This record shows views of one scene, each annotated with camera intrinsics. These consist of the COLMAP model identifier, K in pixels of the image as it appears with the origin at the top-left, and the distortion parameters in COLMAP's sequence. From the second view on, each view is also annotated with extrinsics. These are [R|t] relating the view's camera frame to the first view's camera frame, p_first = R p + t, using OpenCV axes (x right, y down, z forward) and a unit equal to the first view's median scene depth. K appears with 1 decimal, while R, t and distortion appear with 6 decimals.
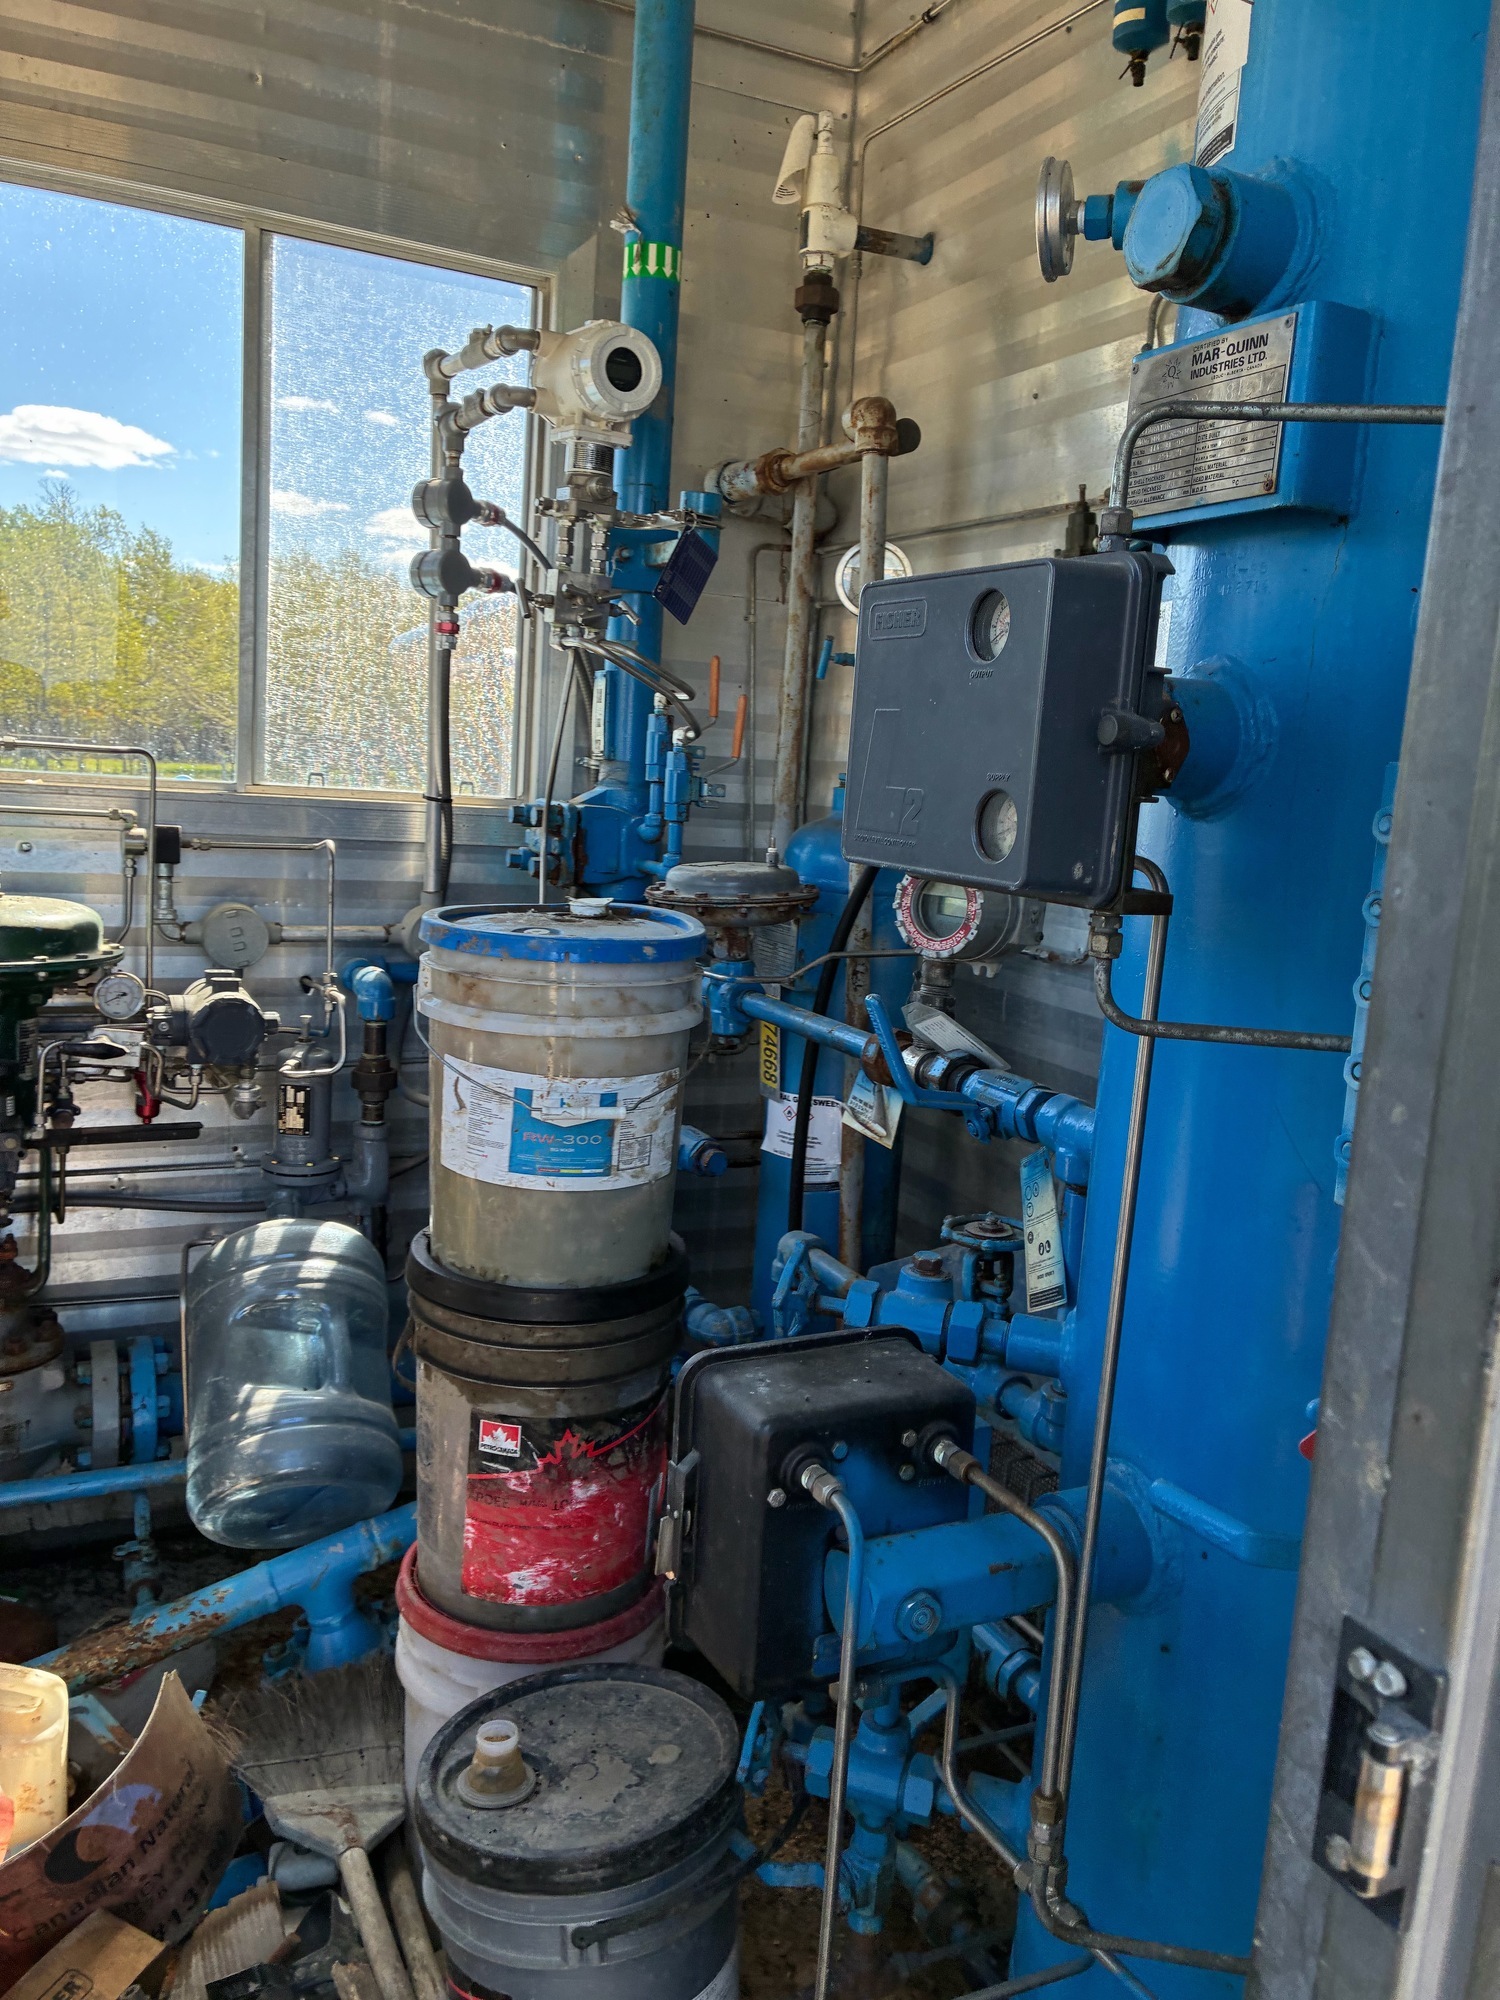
lens RADIAL K [[1499.6, 0, 766.3], [0, 1499.6, 982.4], [0, 0, 1]] dist [0.044121, -0.048287]
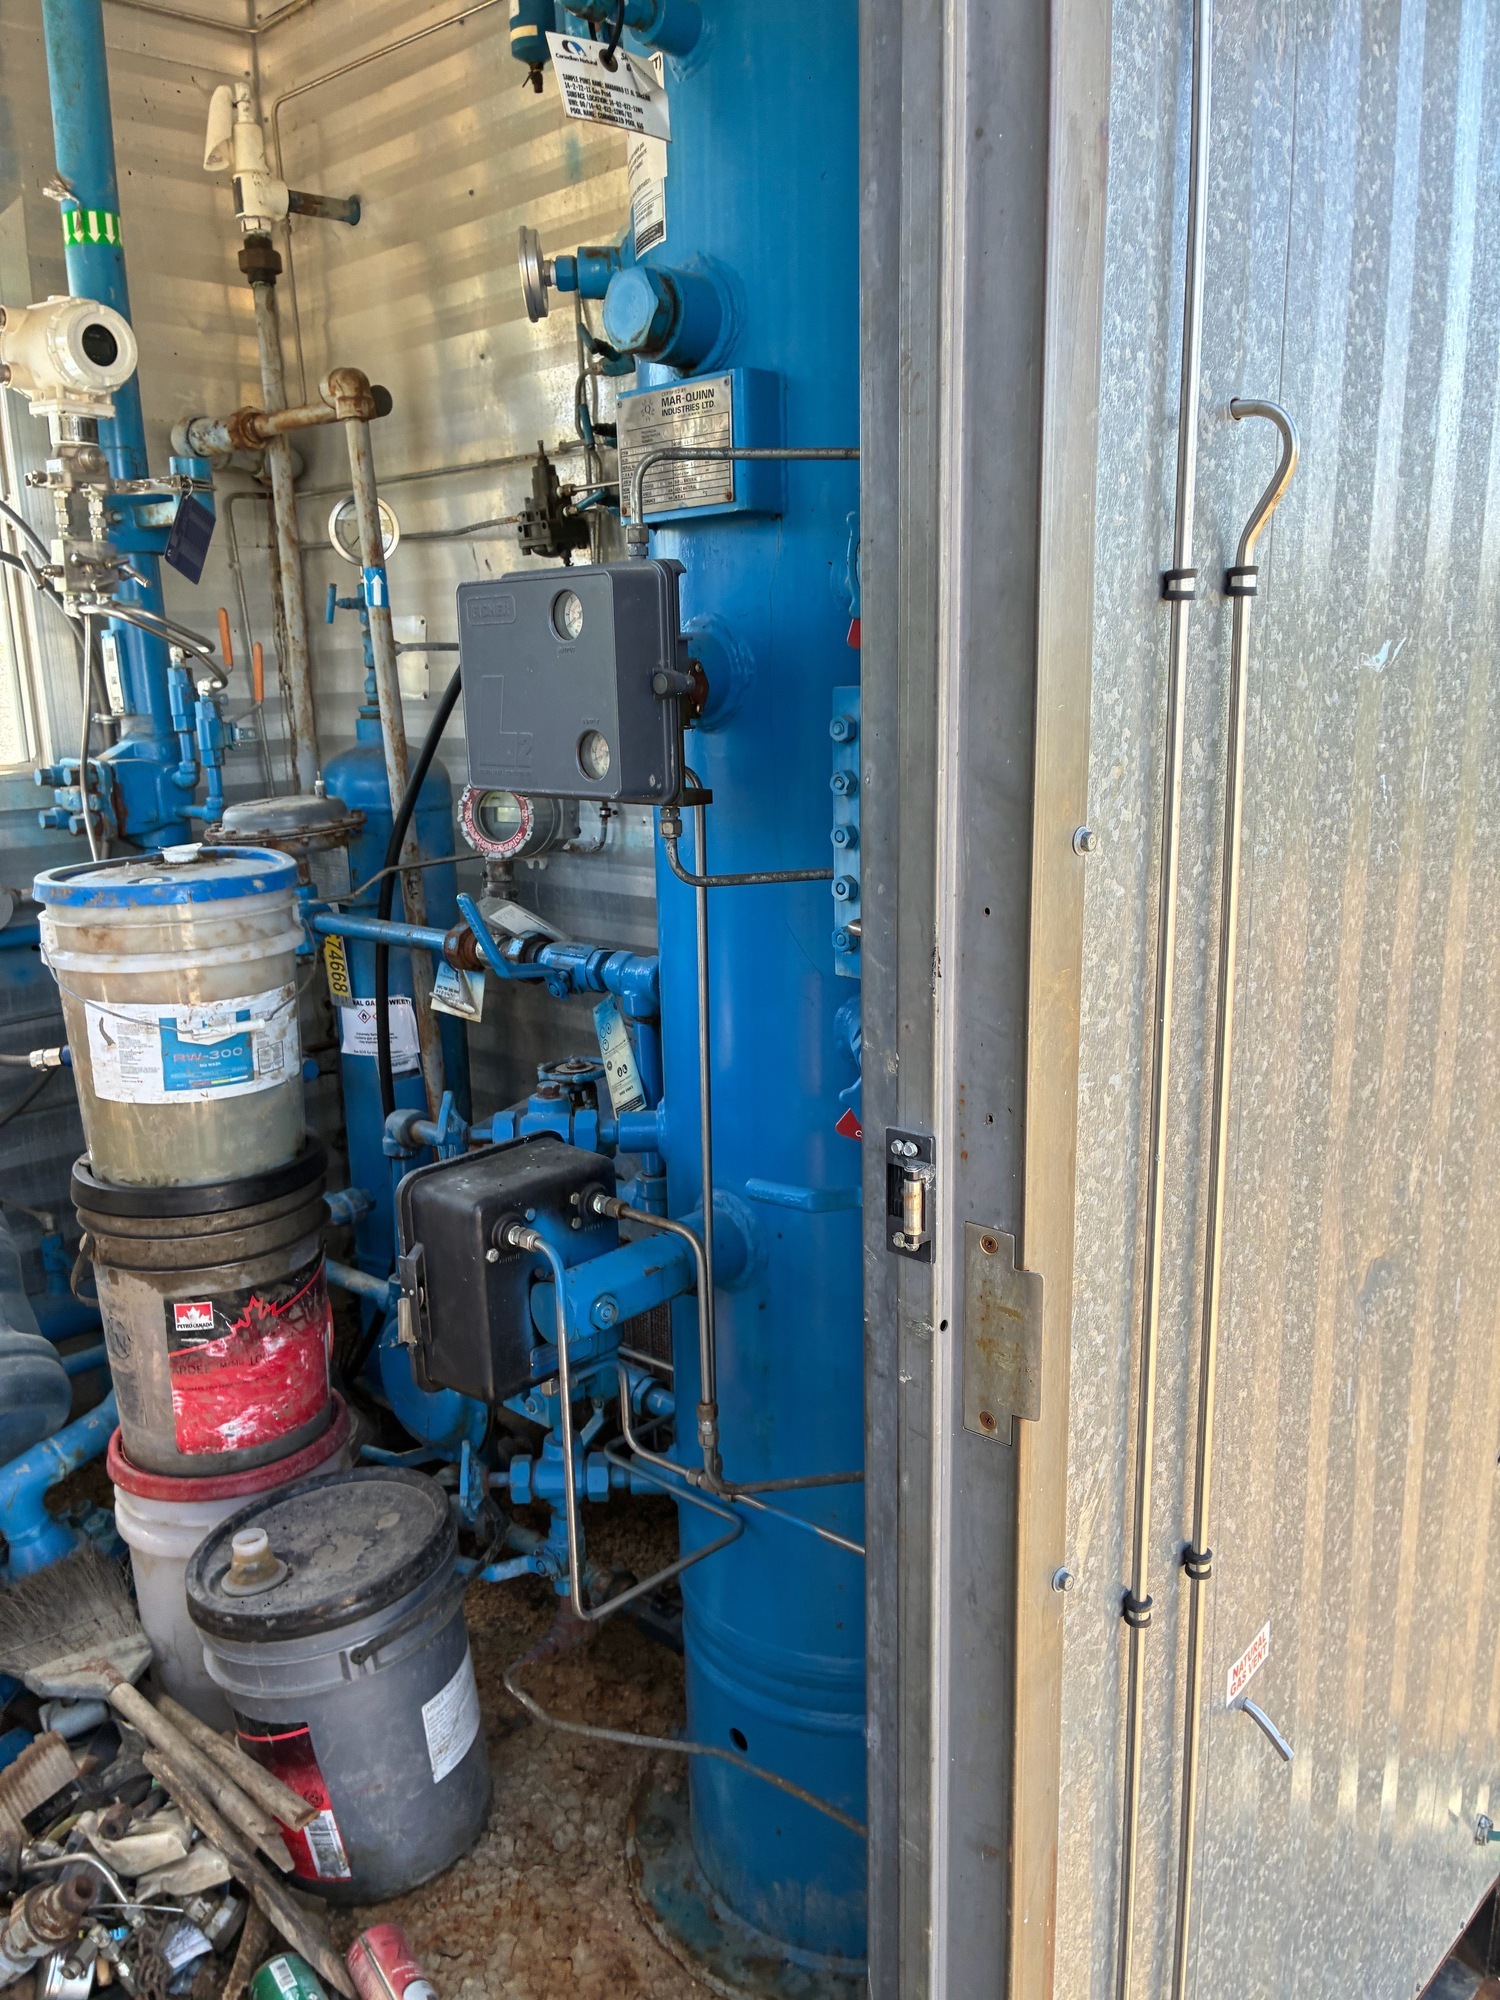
lens RADIAL K [[1499.6, 0, 718.5], [0, 1499.6, 1014.0], [0, 0, 1]] dist [0.044121, -0.048287]
pose [[0.938693, -0.163596, 0.303465, -0.082853], [0.136795, 0.984725, 0.107720, 0.000860], [-0.316453, -0.059603, 0.946734, -0.166043]]
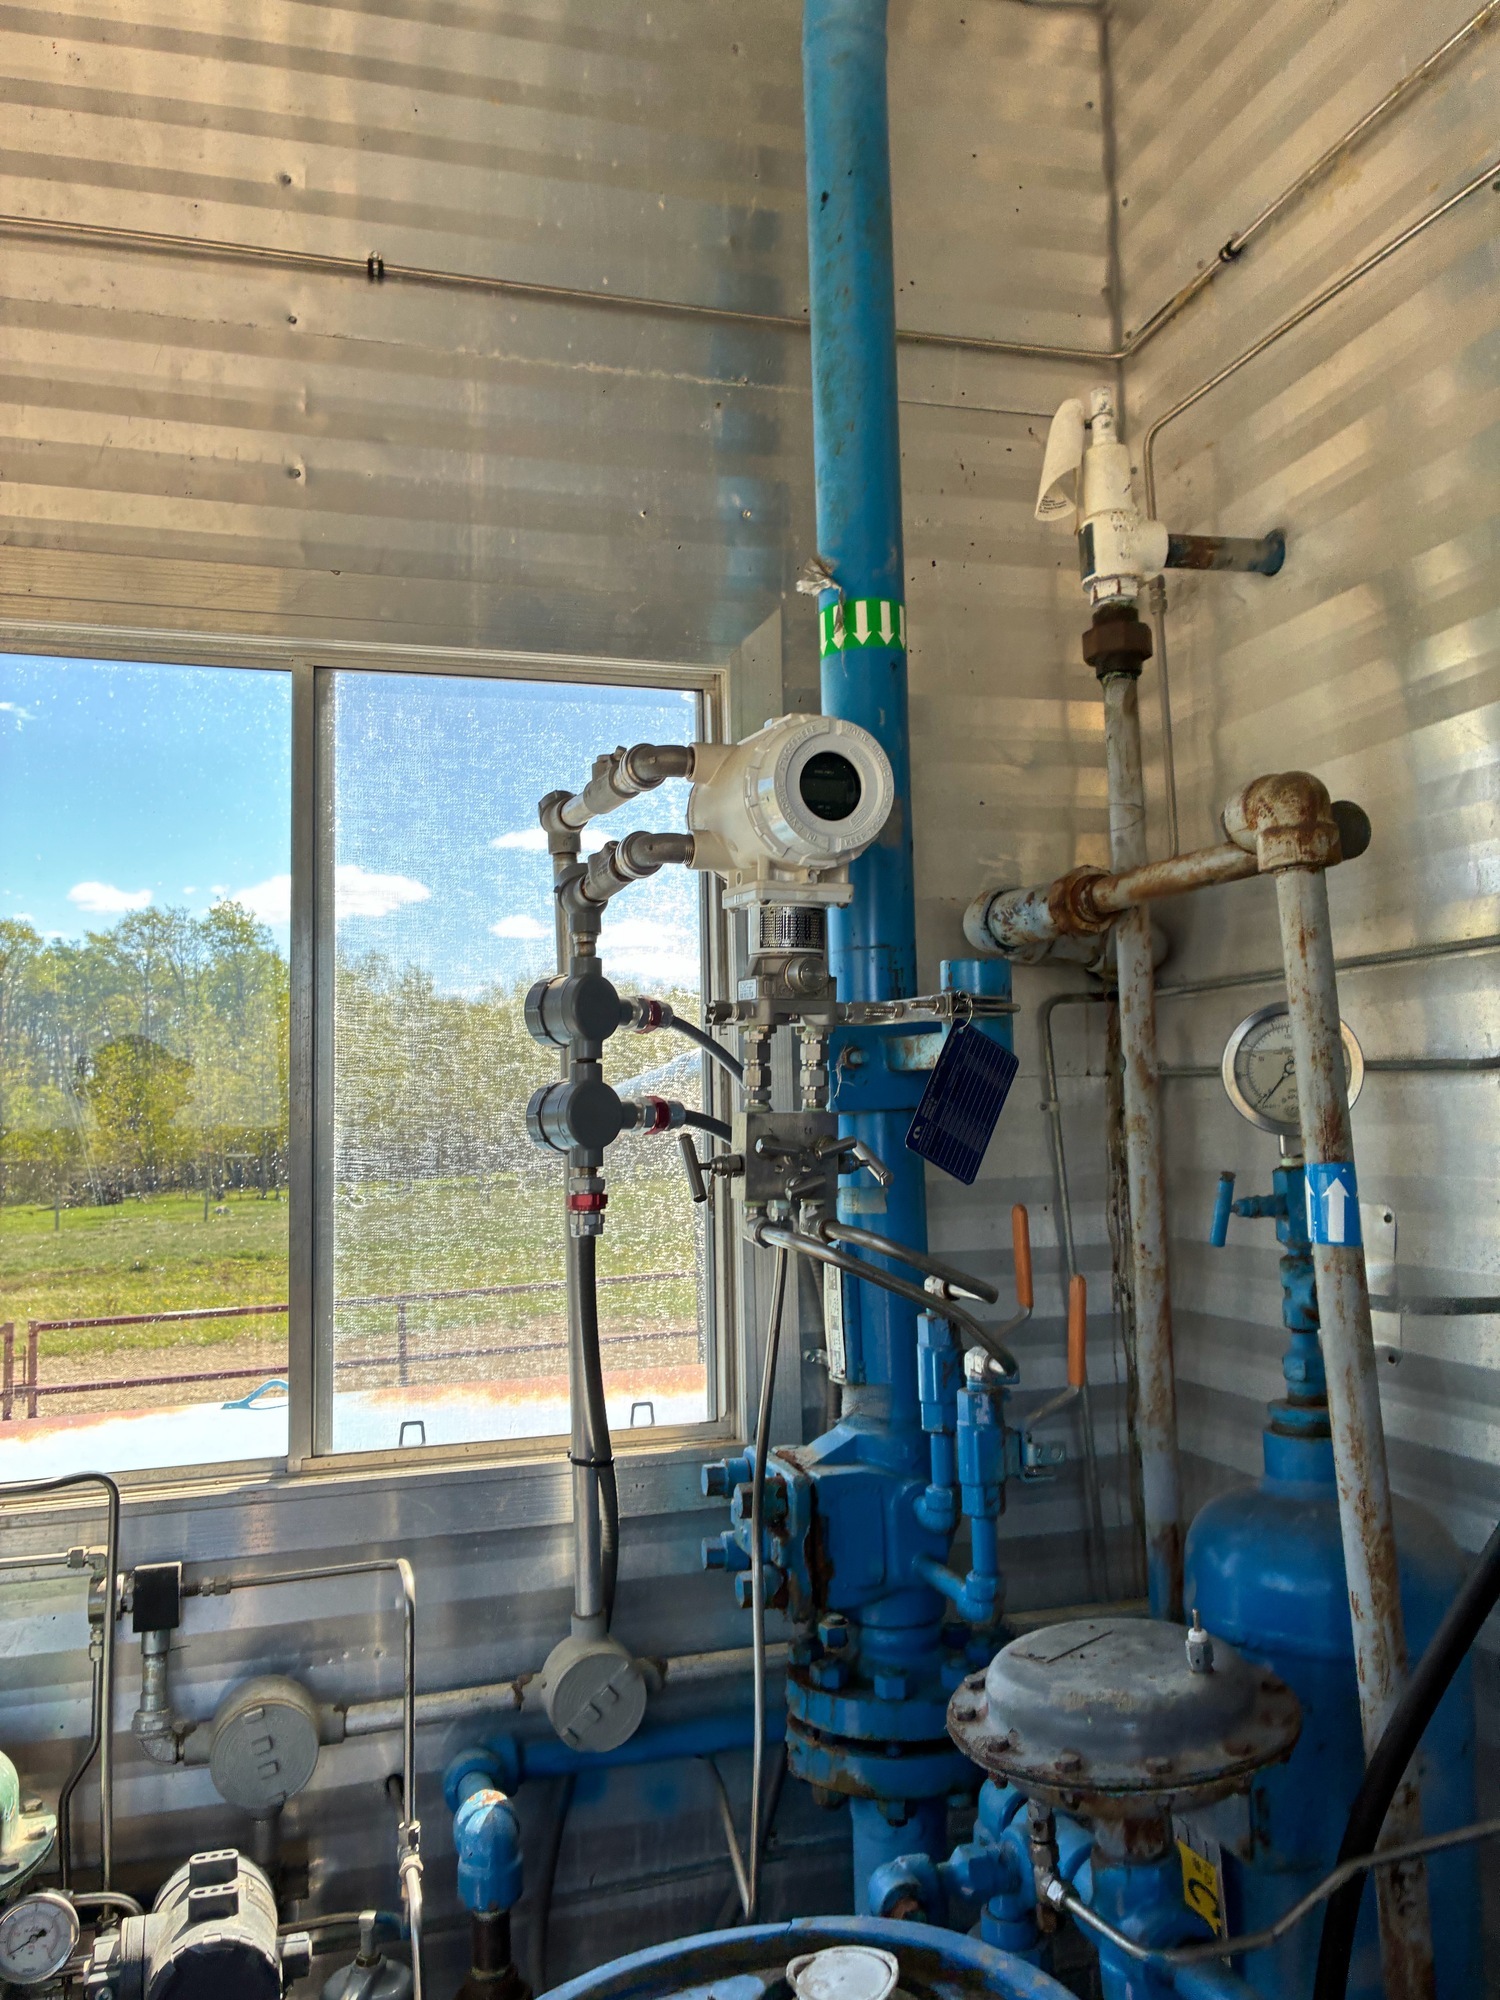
lens RADIAL K [[1499.6, 0, 761.5], [0, 1499.6, 994.7], [0, 0, 1]] dist [0.044121, -0.048287]
pose [[0.982556, -0.105447, -0.153181, -0.037429], [0.066808, 0.968862, -0.238418, -0.178782], [0.173551, 0.224025, 0.959006, 0.426396]]
